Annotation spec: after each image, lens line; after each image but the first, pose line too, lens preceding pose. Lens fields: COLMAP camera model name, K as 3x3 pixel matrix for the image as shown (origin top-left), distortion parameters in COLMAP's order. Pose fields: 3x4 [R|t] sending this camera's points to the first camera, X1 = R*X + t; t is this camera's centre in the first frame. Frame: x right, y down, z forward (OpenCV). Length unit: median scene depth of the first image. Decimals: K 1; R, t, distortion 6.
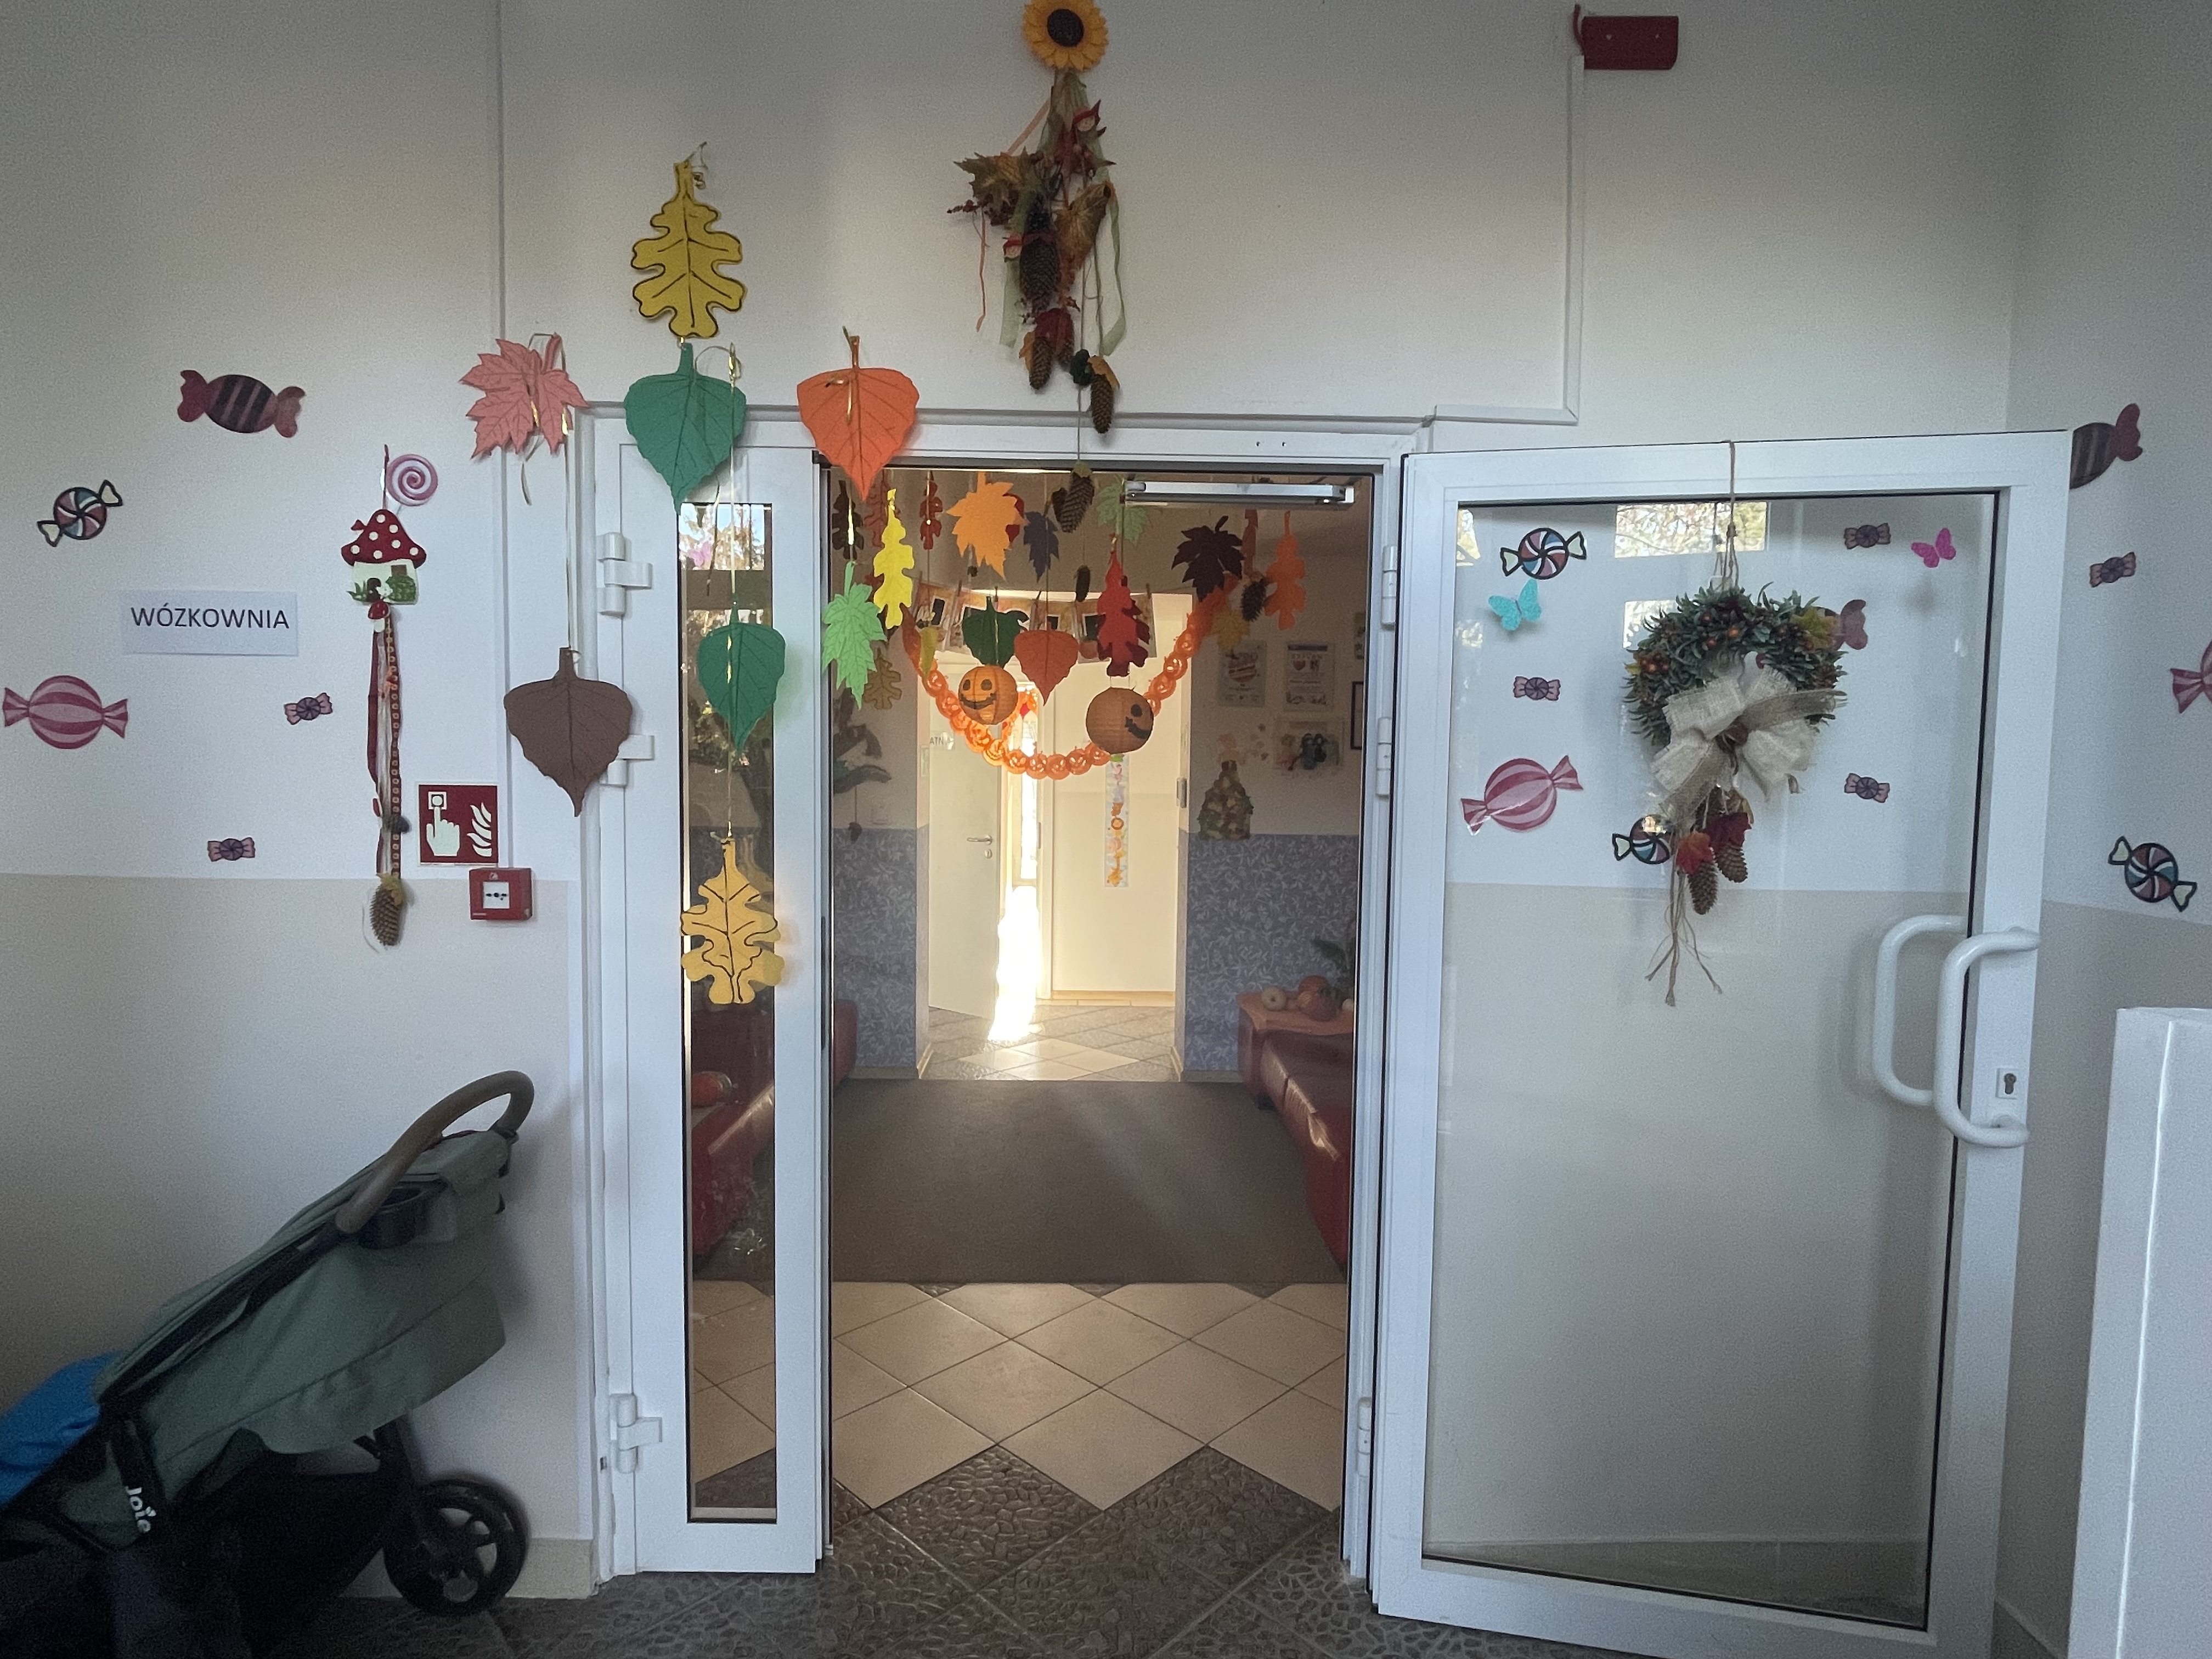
lens RADIAL K [[1162.0, 0, 1102.9], [0, 1162.0, 828.1], [0, 0, 1]] dist [0.001796, 0.000046]
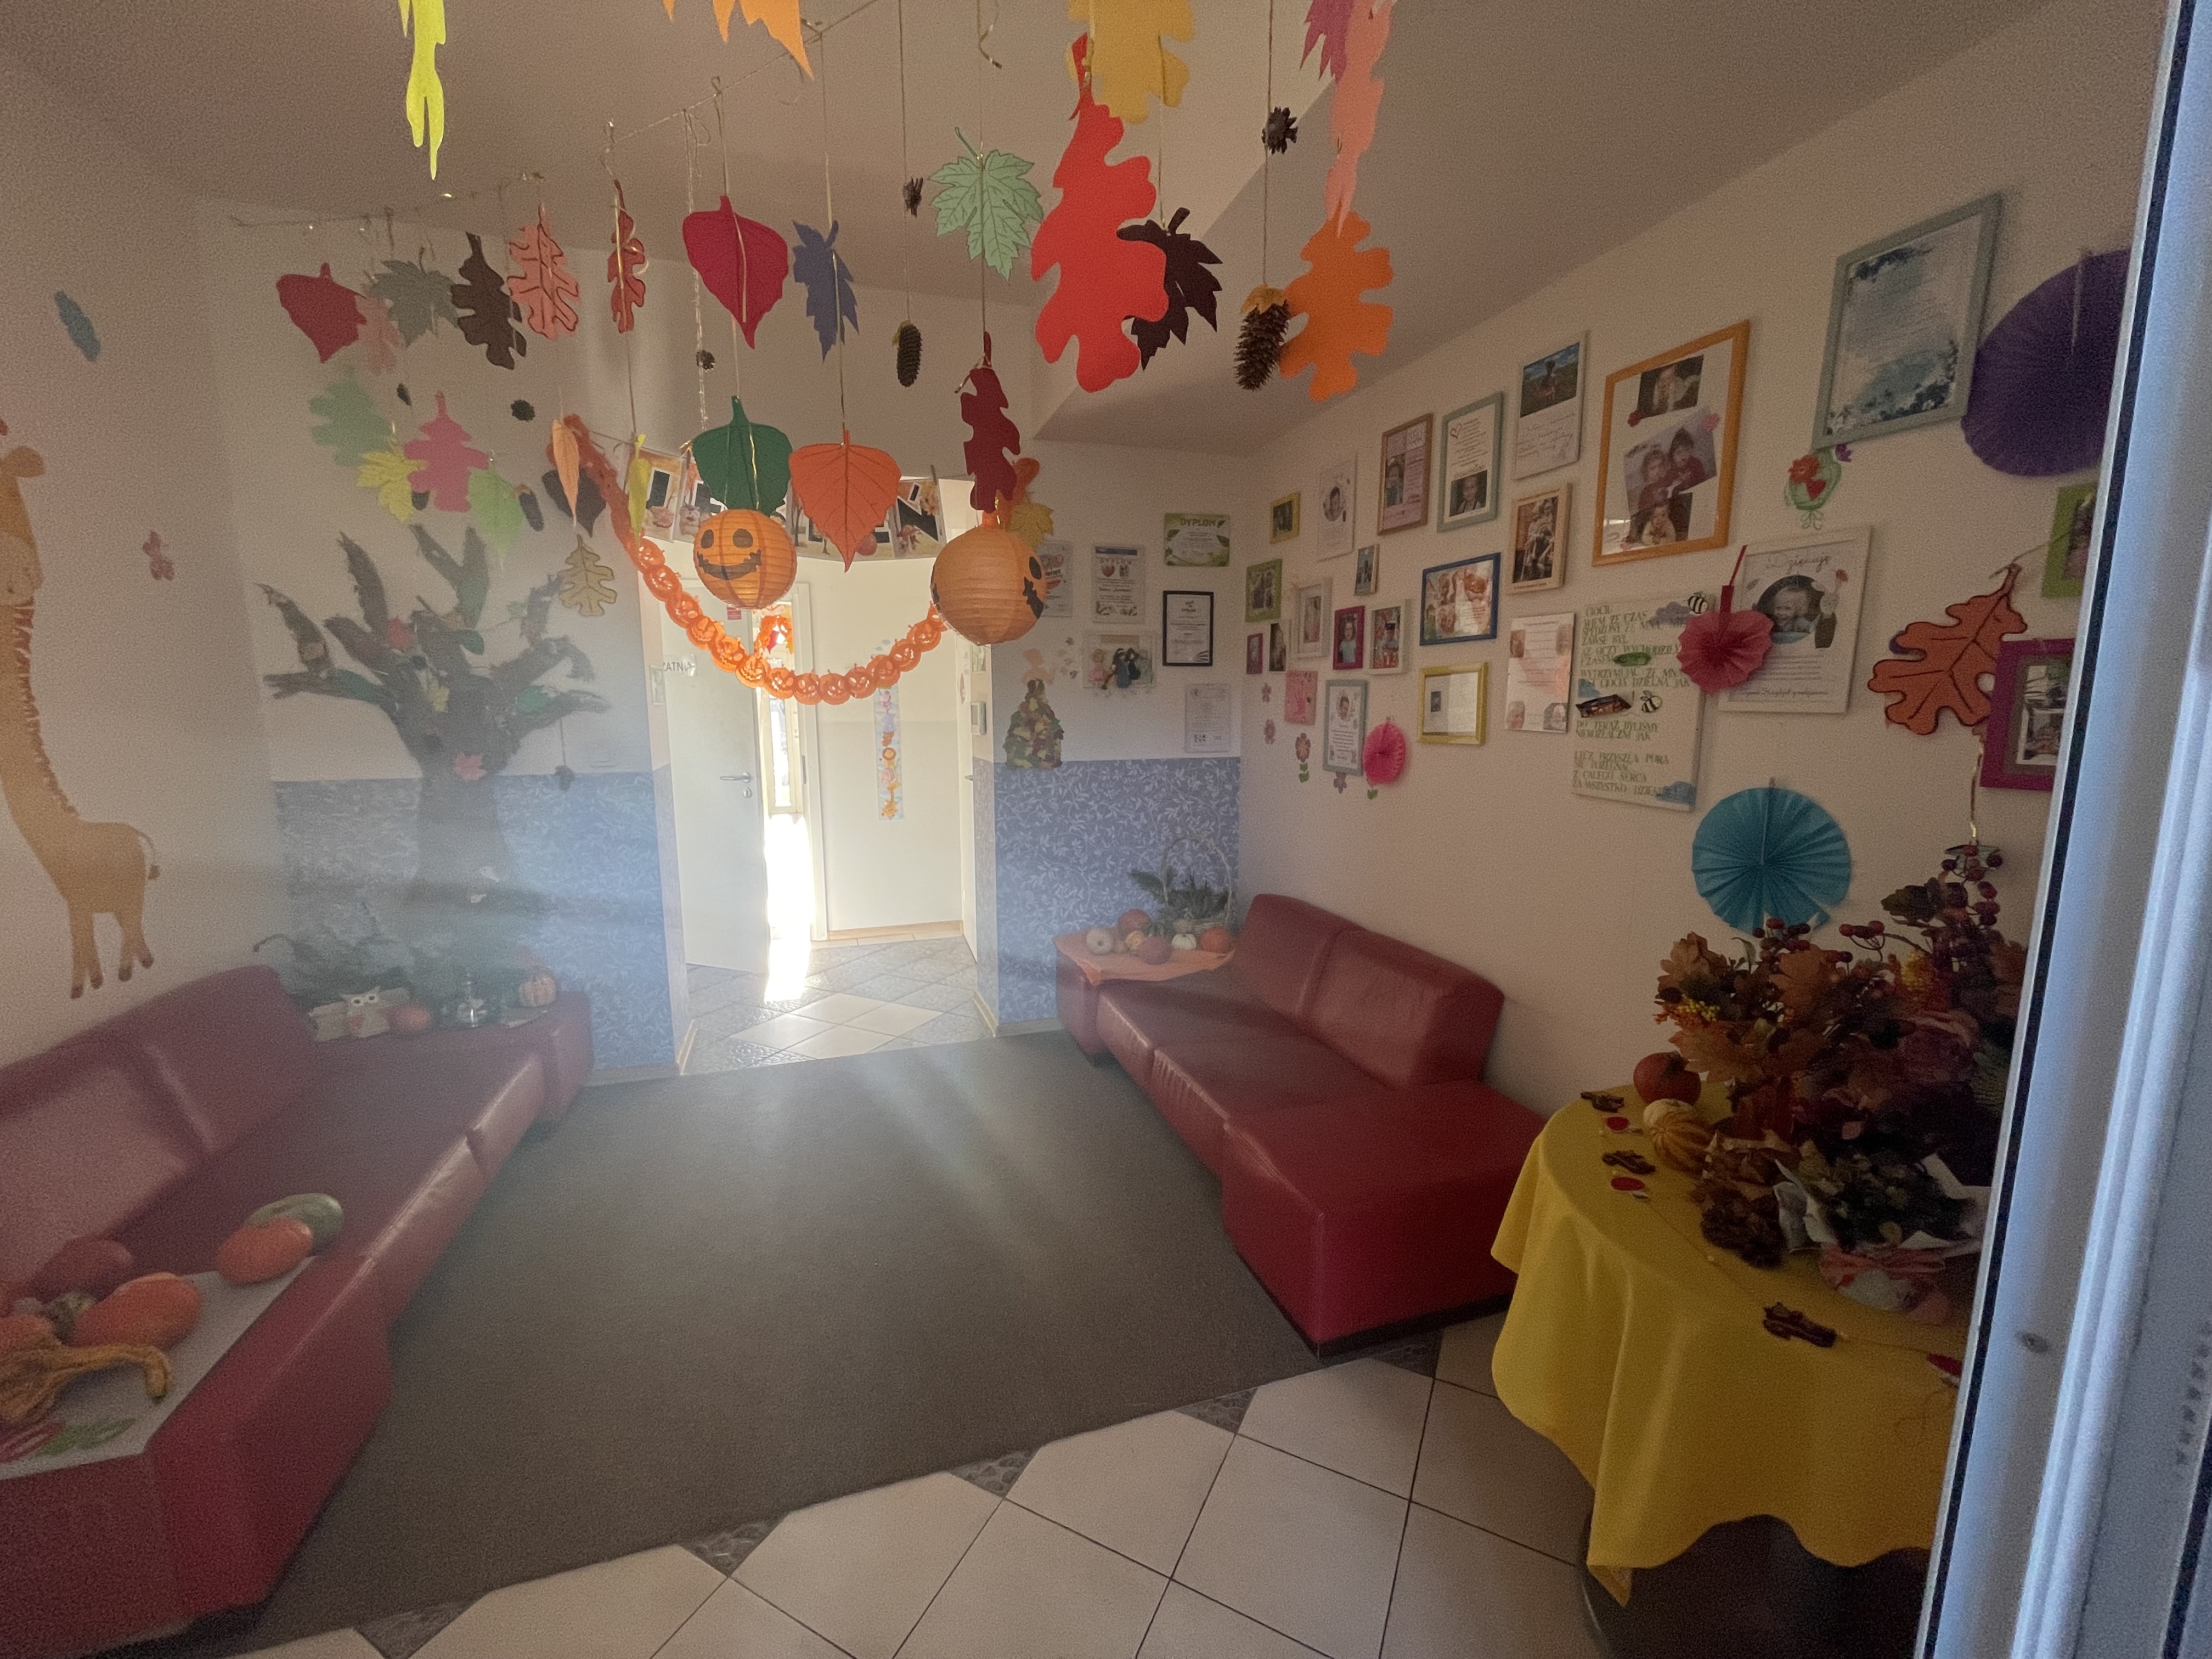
lens RADIAL K [[884.8, 0, 1111.3], [0, 884.8, 828.1], [0, 0, 1]] dist [-0.002868, -0.000191]
pose [[0.953987, -0.059615, 0.293862, -0.041355], [0.033668, 0.995136, 0.092581, -0.005779], [-0.297951, -0.078427, 0.951354, 0.331003]]
